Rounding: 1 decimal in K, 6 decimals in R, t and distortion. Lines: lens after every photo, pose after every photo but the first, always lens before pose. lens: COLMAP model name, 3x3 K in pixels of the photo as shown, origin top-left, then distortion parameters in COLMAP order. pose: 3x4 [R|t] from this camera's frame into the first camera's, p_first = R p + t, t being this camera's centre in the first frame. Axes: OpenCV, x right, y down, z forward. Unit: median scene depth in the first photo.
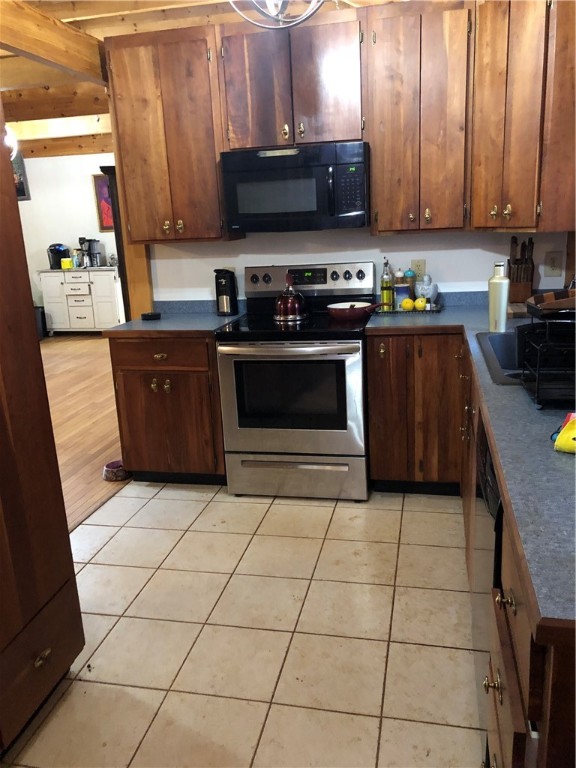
lens RADIAL K [[631.4, 0, 288.7], [0, 631.4, 383.7], [0, 0, 1]] dist [-0.004590, 0.001690]
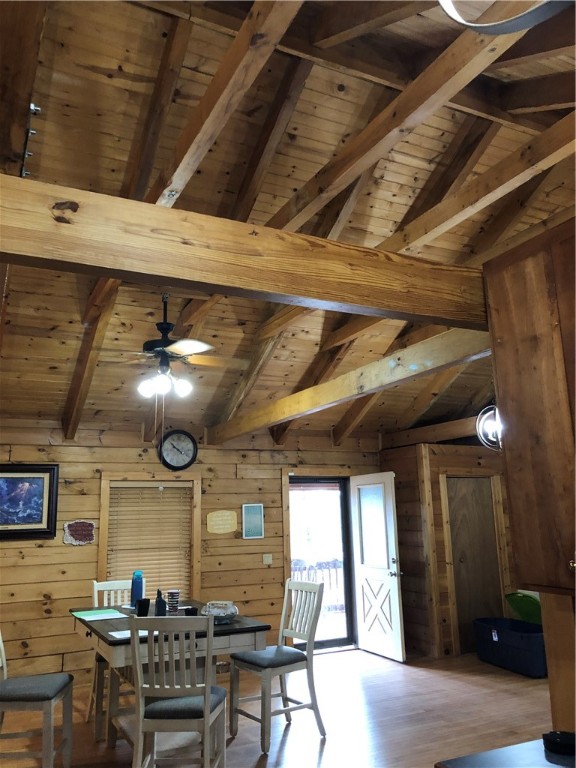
lens RADIAL K [[631.4, 0, 284.4], [0, 631.4, 366.7], [0, 0, 1]] dist [-0.004590, 0.001690]
pose [[0.628621, -0.152510, -0.762612, 0.062920], [-0.204459, 0.913682, -0.351257, -0.177950], [0.750355, 0.376730, 0.543177, 0.528903]]
